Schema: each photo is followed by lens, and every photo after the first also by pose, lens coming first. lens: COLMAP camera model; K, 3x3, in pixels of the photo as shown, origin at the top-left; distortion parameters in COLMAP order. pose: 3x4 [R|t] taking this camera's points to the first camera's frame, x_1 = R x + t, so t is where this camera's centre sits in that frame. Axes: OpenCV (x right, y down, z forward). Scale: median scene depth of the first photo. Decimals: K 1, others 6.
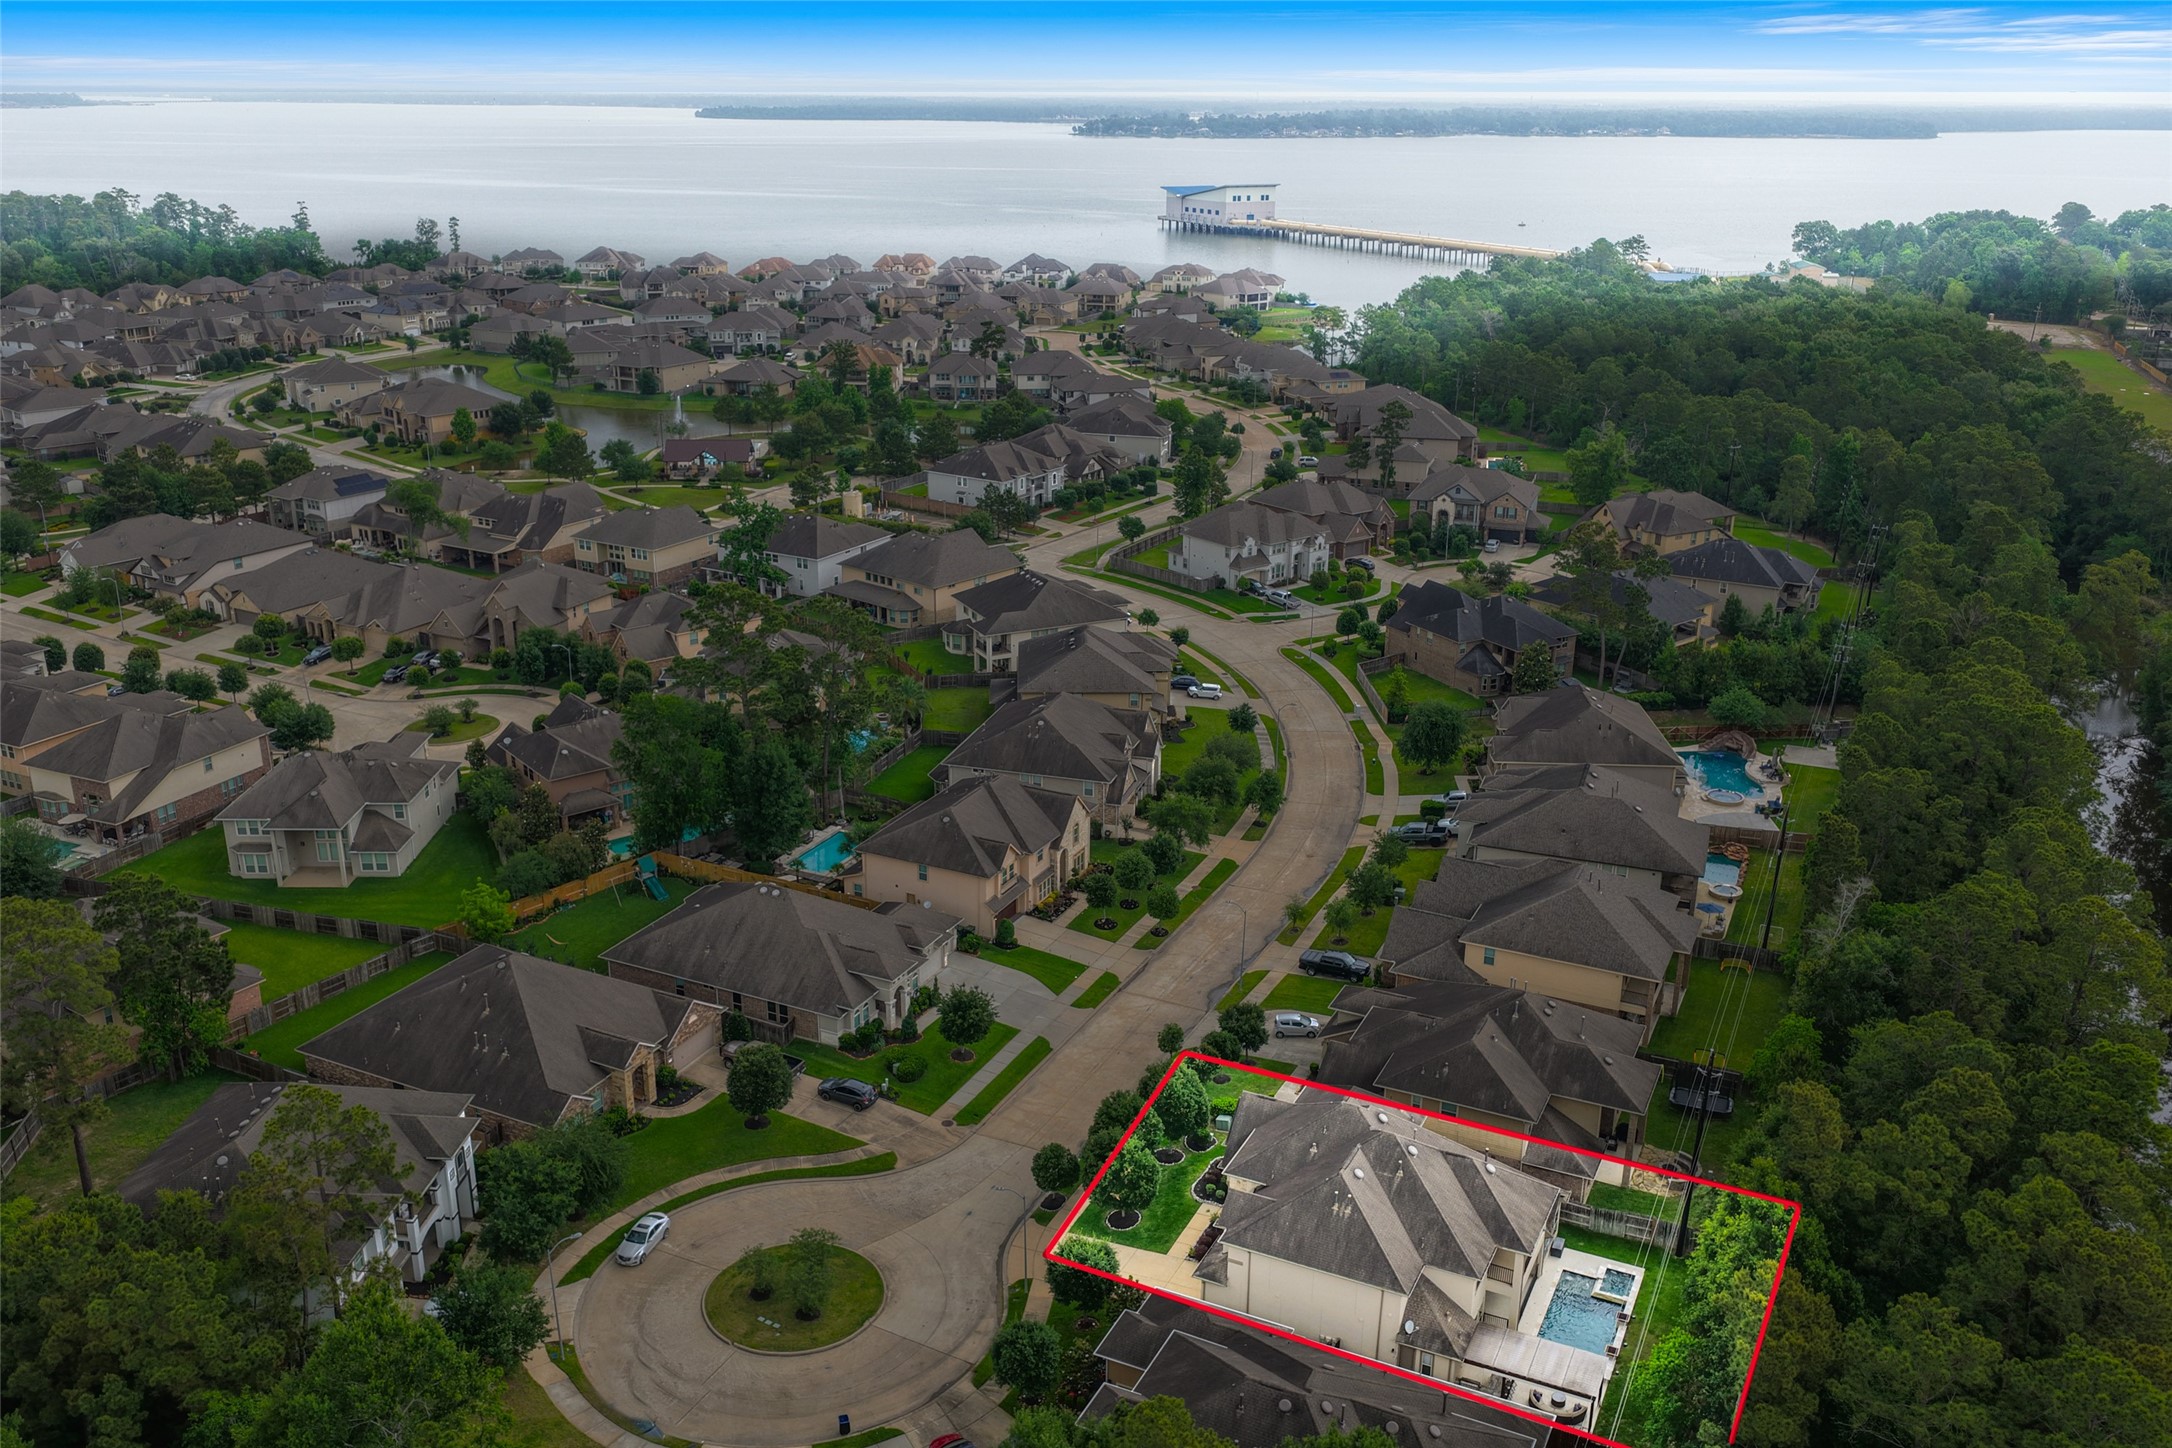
lens RADIAL K [[1796.9, 0, 1086.0], [0, 1796.9, 724.0], [0, 0, 1]] dist [-0.000985, 0.008352]
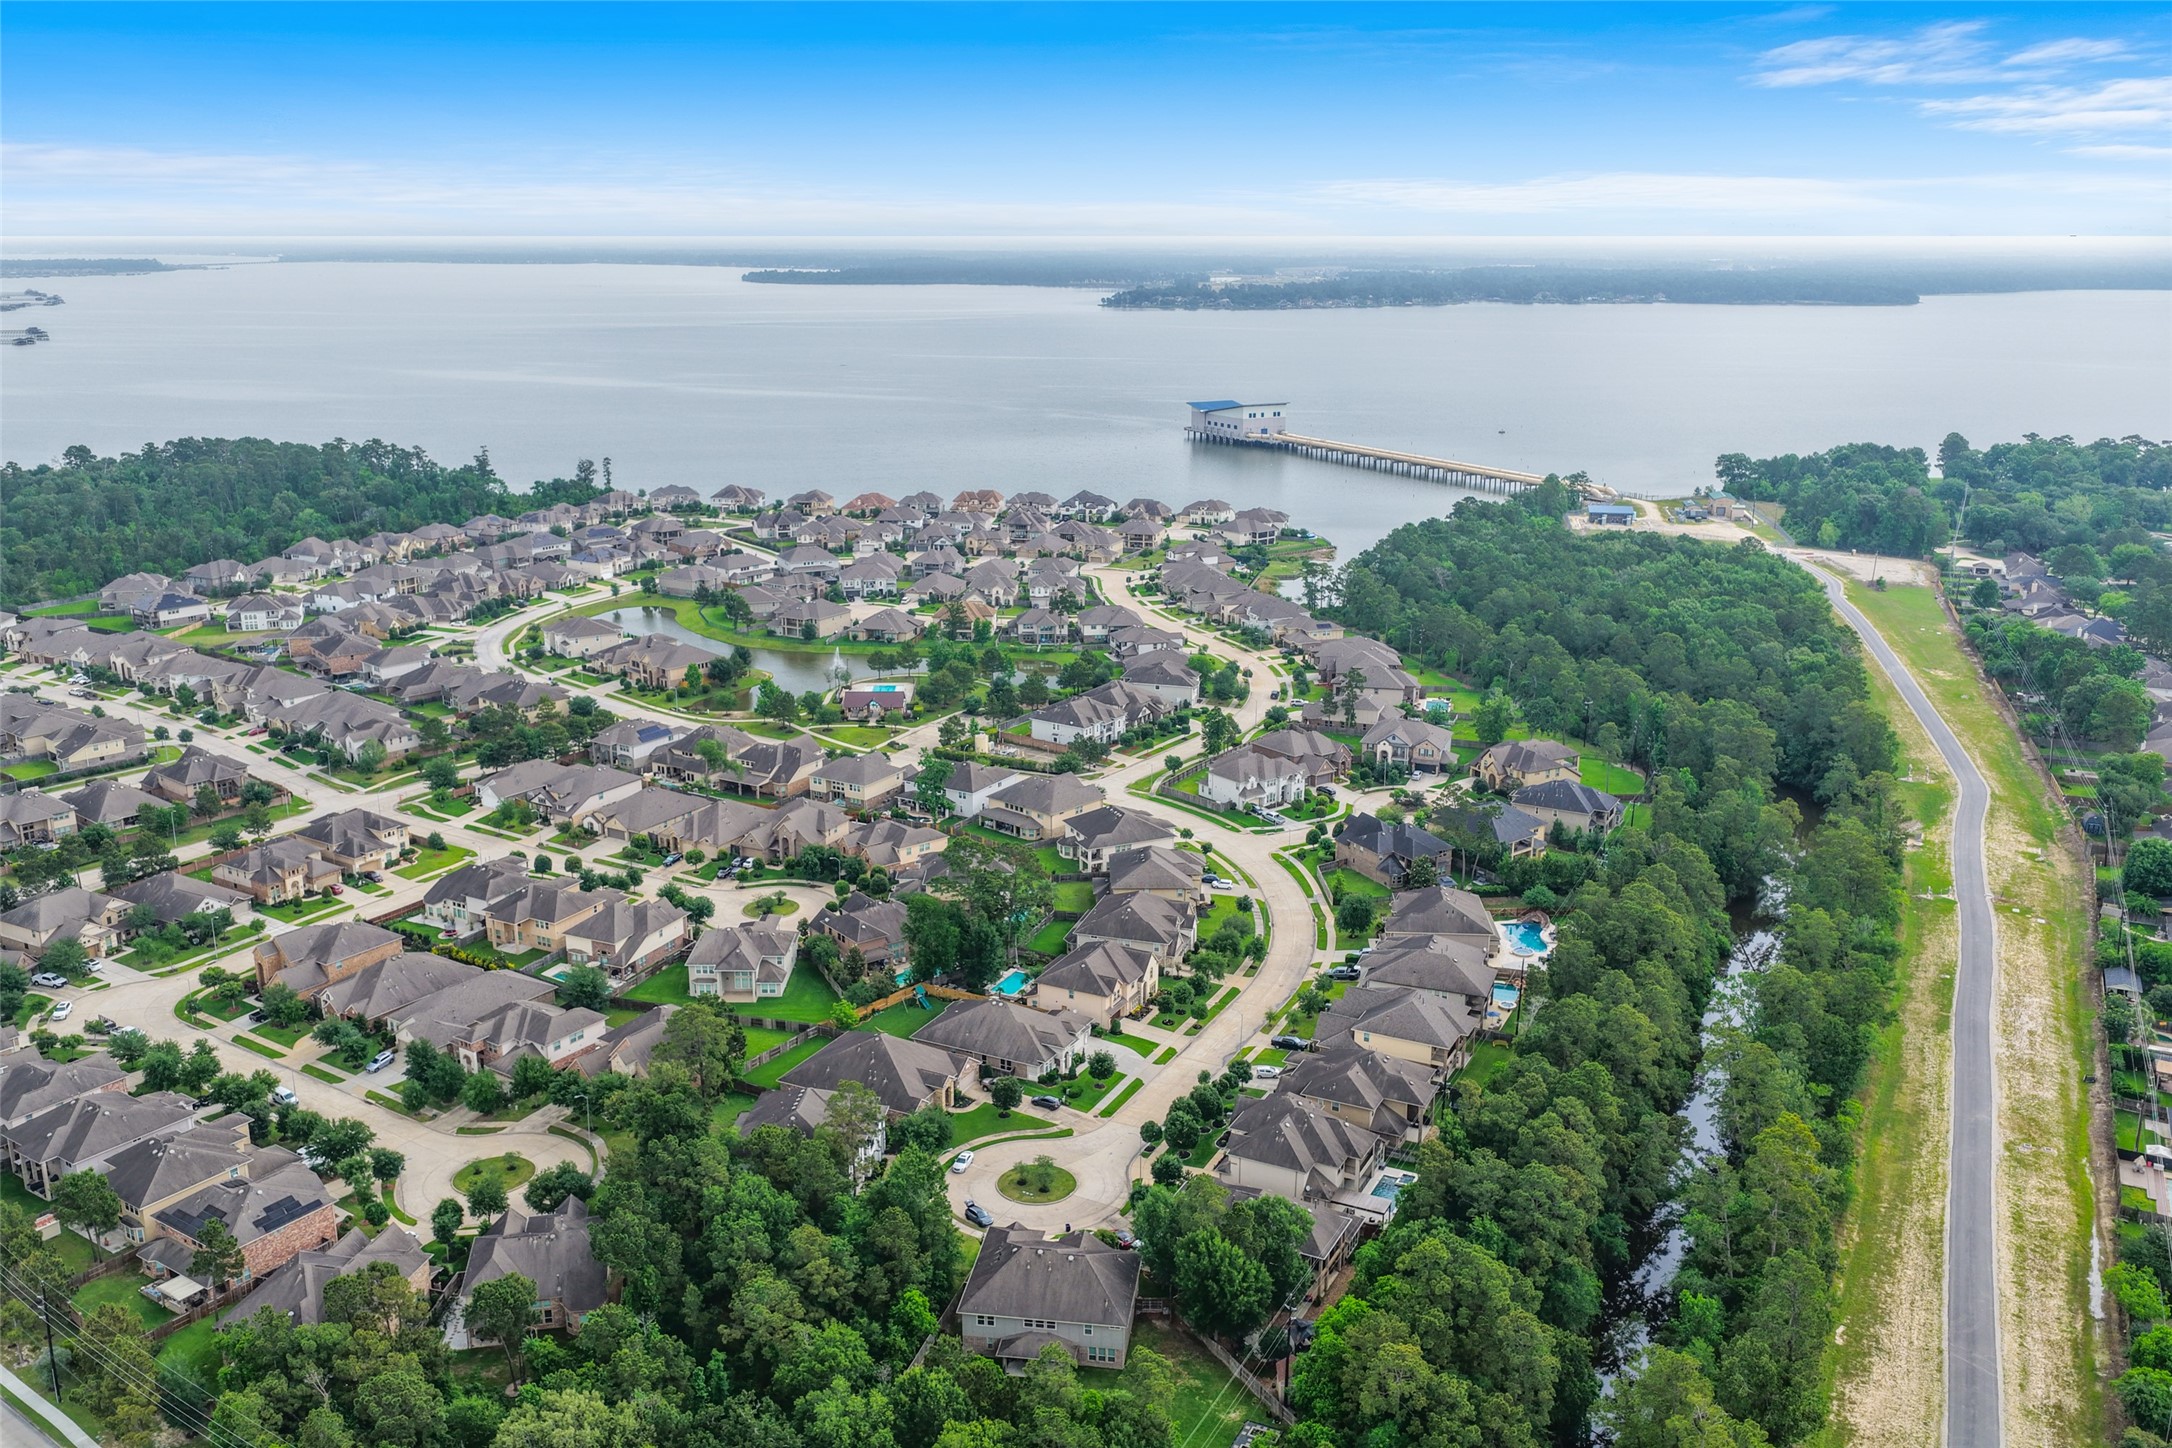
lens RADIAL K [[1796.9, 0, 1086.0], [0, 1796.9, 724.0], [0, 0, 1]] dist [-0.000985, 0.008352]
pose [[0.999909, -0.001013, -0.013434, -0.035836], [0.000043, 0.997401, -0.072053, -0.045928], [0.013472, 0.072046, 0.997310, -0.642719]]
